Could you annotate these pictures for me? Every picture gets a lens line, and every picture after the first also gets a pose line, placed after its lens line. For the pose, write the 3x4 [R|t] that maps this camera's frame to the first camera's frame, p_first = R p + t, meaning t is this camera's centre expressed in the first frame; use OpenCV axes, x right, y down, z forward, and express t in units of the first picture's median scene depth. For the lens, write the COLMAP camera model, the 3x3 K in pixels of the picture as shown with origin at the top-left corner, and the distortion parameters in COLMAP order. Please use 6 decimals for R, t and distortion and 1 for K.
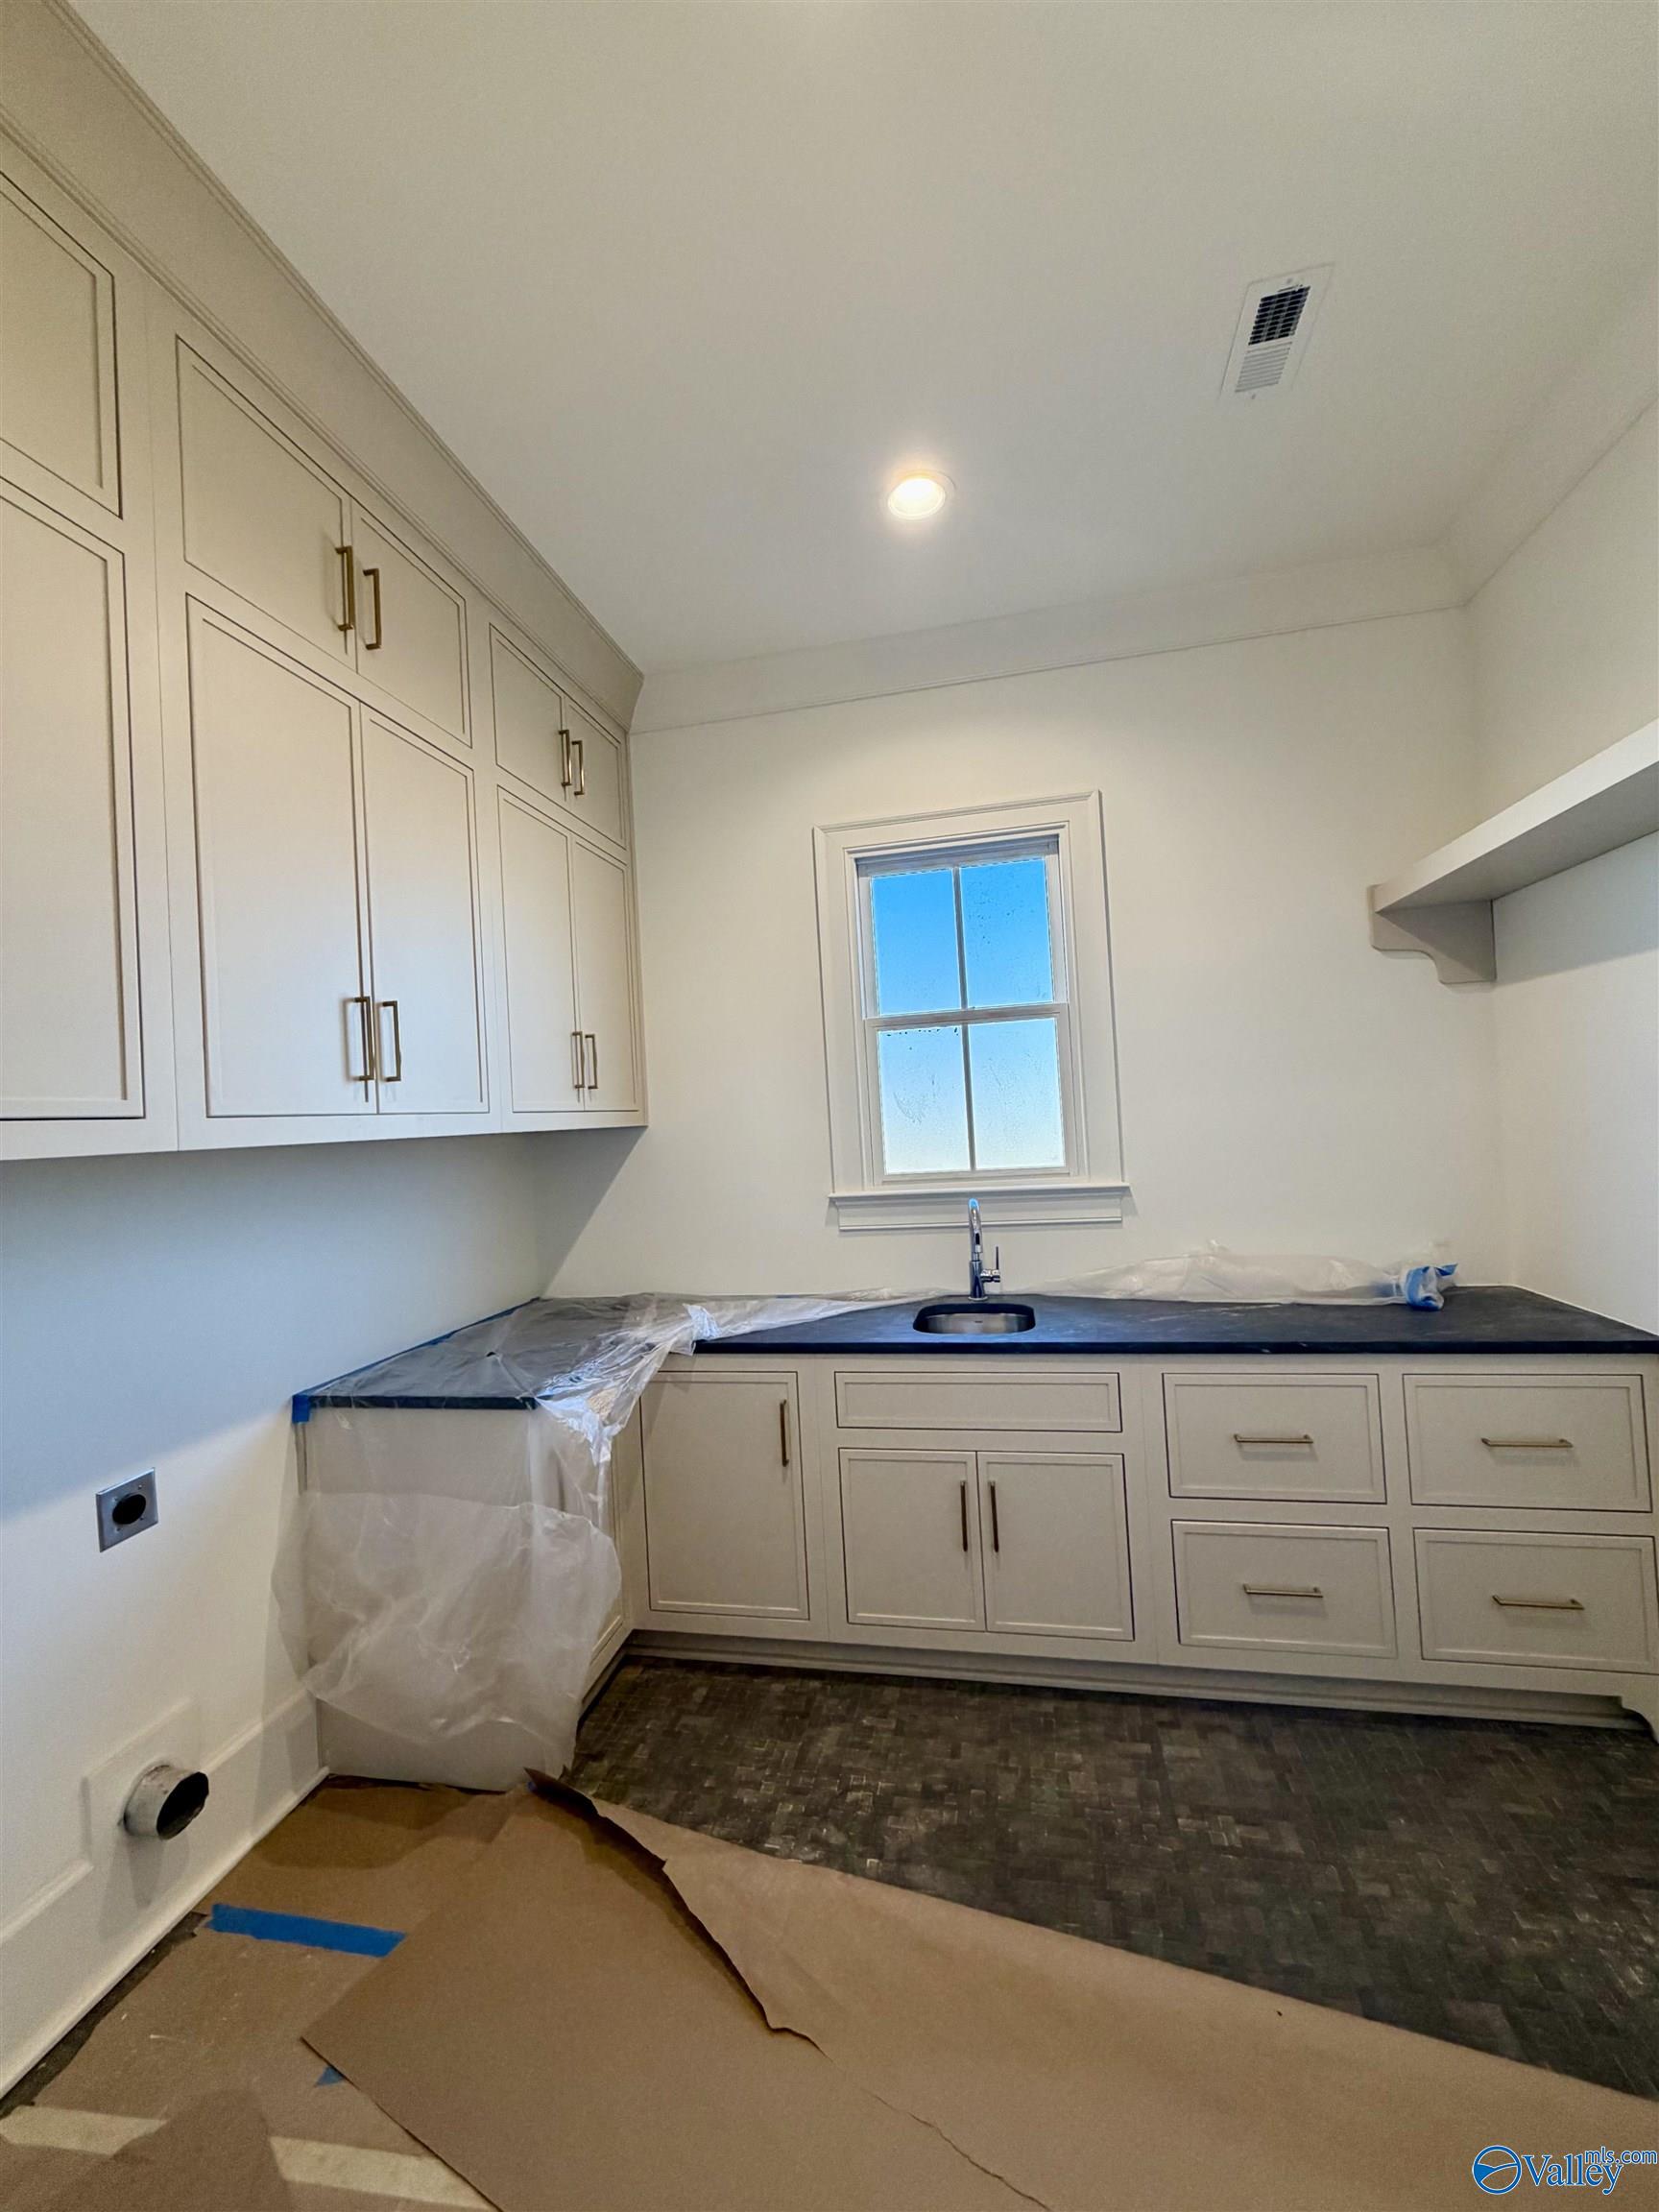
lens RADIAL K [[876.7, 0, 833.6], [0, 876.7, 1102.1], [0, 0, 1]] dist [-0.000722, 0.000221]
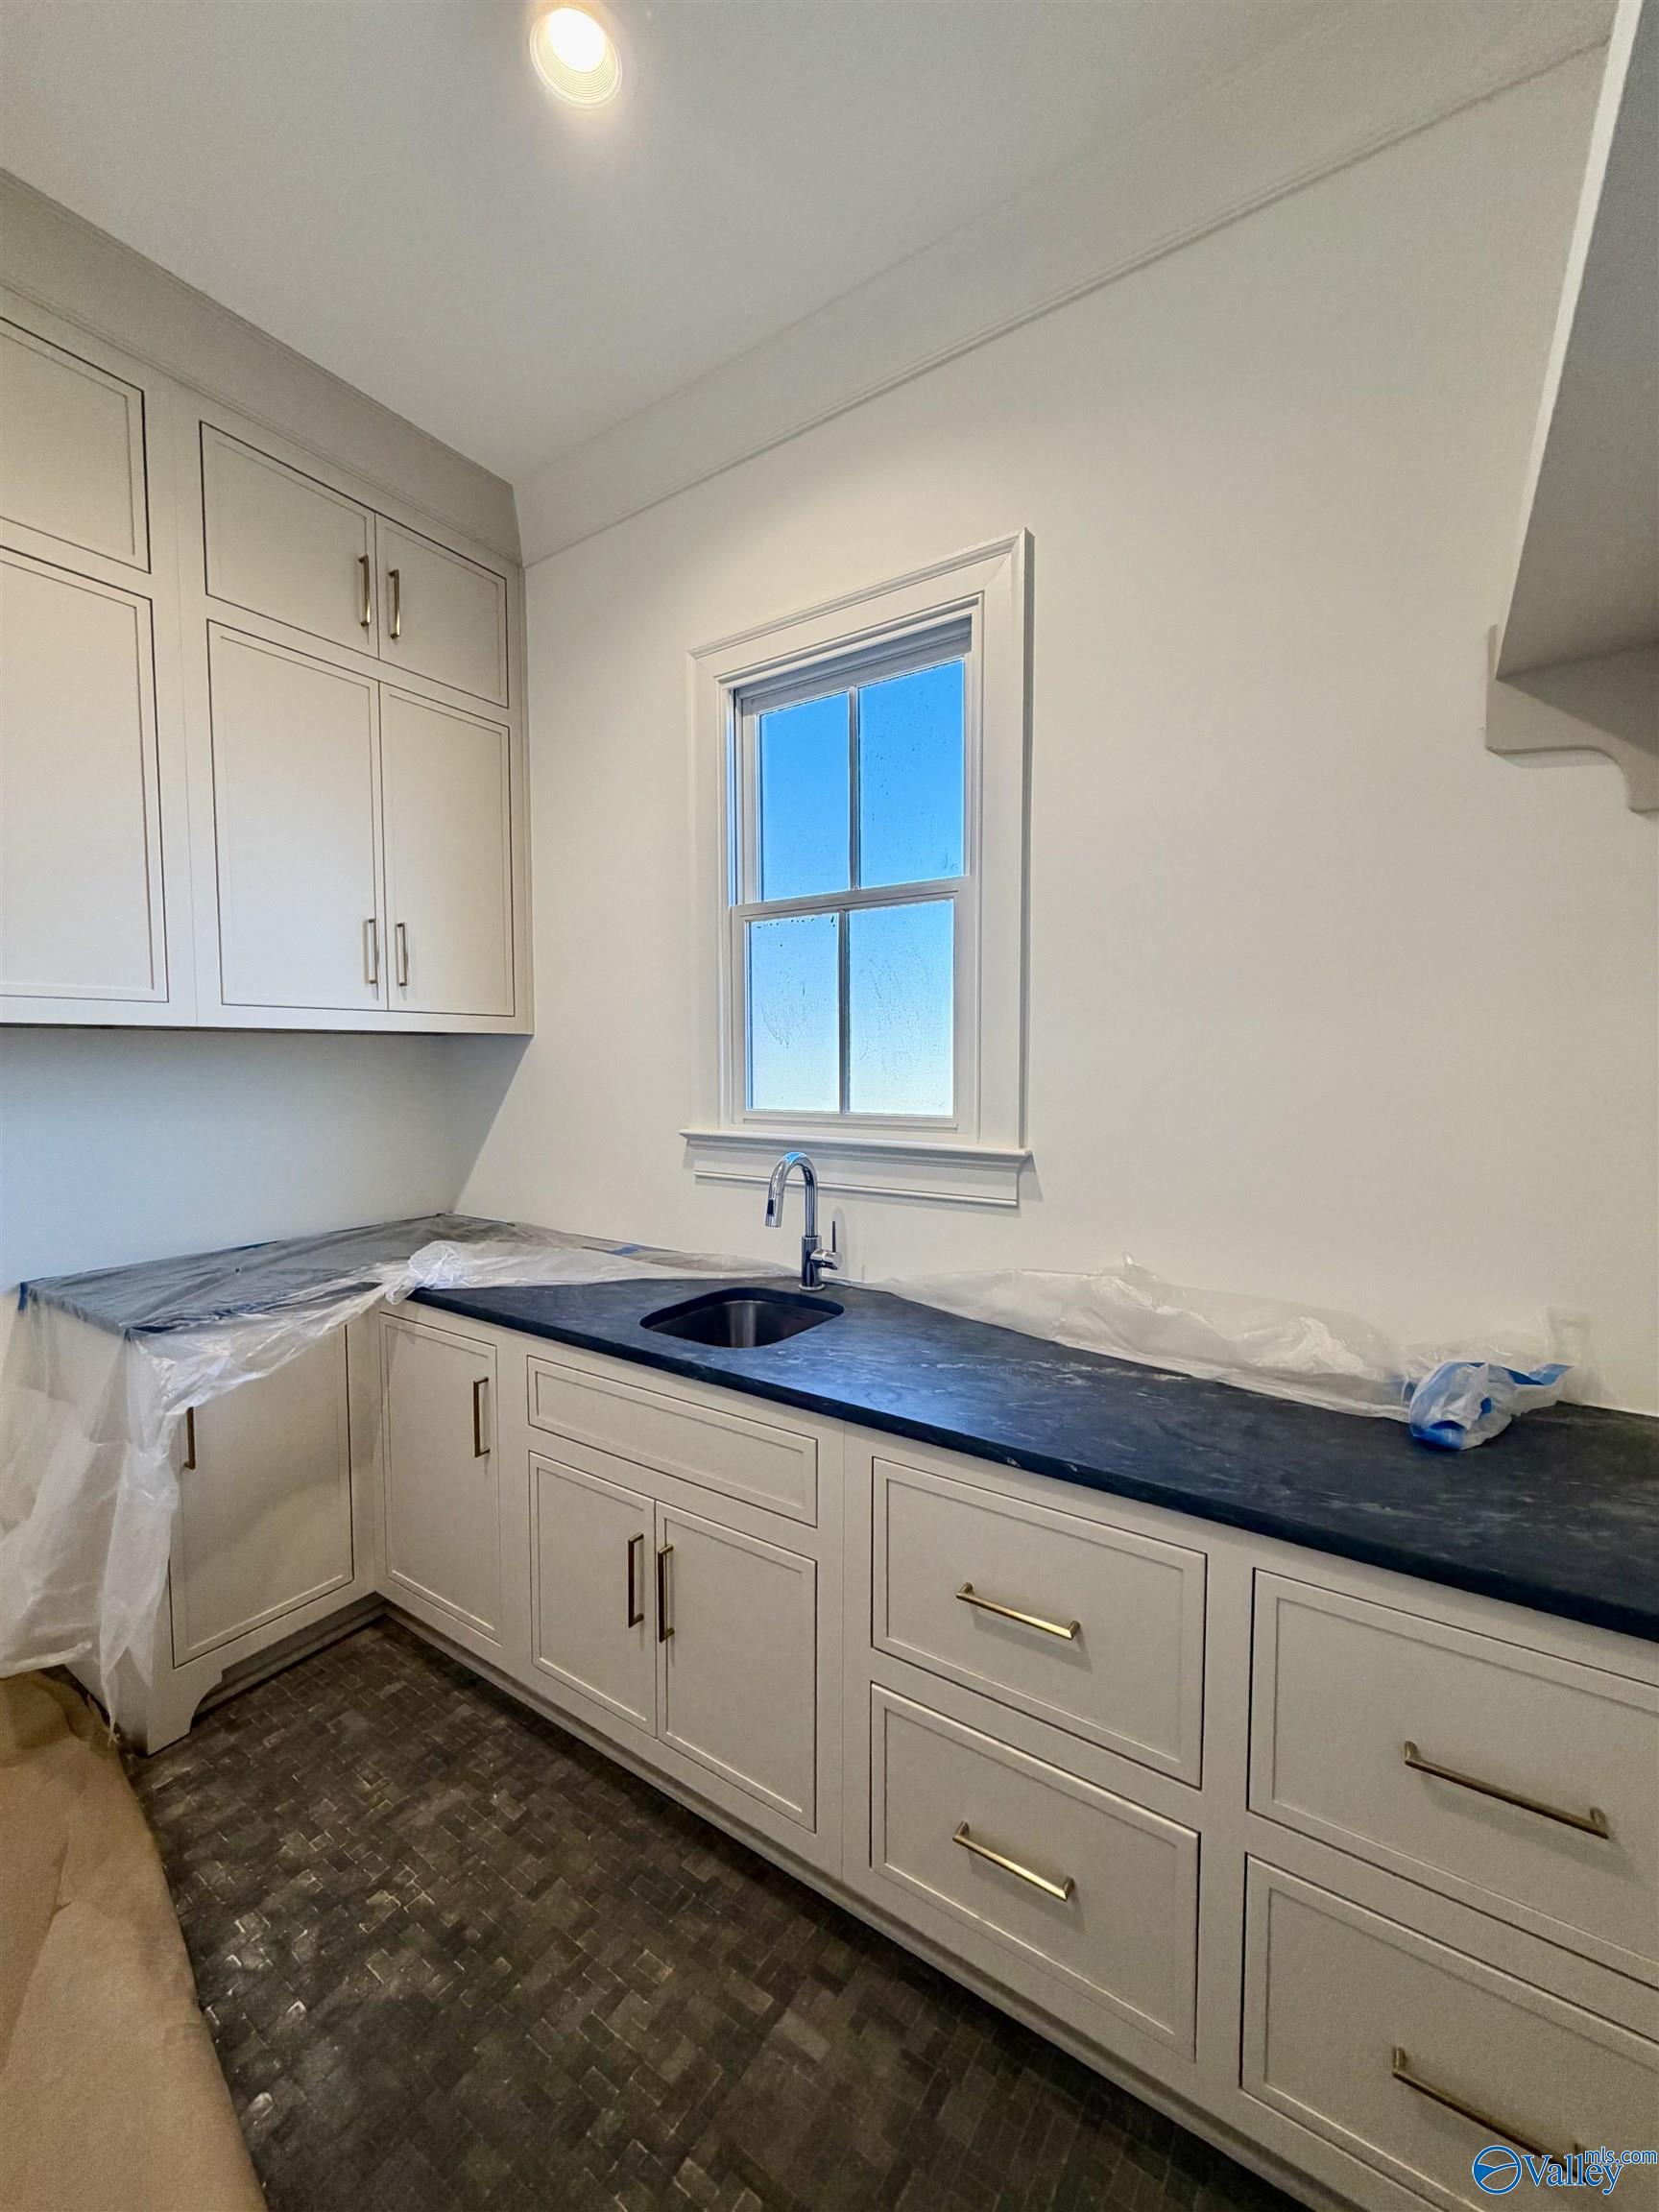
lens RADIAL K [[876.7, 0, 833.6], [0, 876.7, 1102.1], [0, 0, 1]] dist [-0.000722, 0.000221]
pose [[0.925554, 0.073211, -0.371469, 0.463903], [-0.044485, 0.995359, 0.085331, 0.006994], [0.375992, -0.062453, 0.924516, 0.354014]]
